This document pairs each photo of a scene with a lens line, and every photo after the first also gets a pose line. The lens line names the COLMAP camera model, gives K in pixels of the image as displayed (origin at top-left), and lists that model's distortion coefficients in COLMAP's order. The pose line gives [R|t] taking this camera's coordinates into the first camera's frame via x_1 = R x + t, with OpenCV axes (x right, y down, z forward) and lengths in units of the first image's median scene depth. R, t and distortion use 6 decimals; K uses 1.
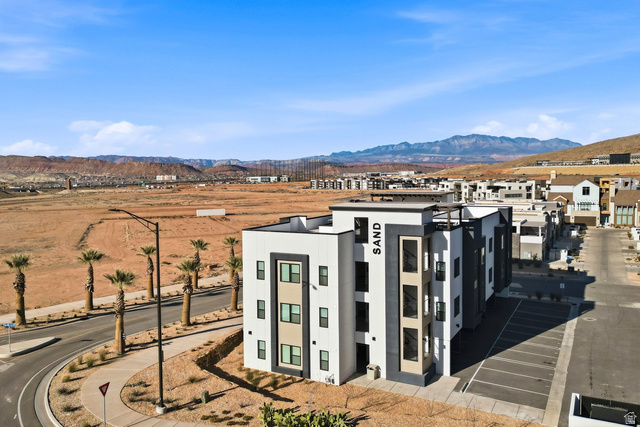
lens RADIAL K [[528.3, 0, 320.0], [0, 528.3, 213.5], [0, 0, 1]] dist [0.100680, -0.129722]
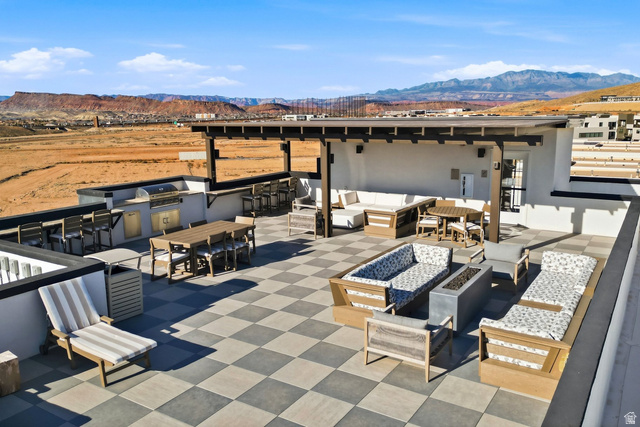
lens RADIAL K [[528.3, 0, 320.0], [0, 528.3, 213.5], [0, 0, 1]] dist [0.100680, -0.129722]
pose [[0.996664, 0.015246, -0.080178, 0.046562], [-0.006089, 0.993550, 0.113231, -0.007251], [0.081387, -0.112365, 0.990328, 0.209465]]
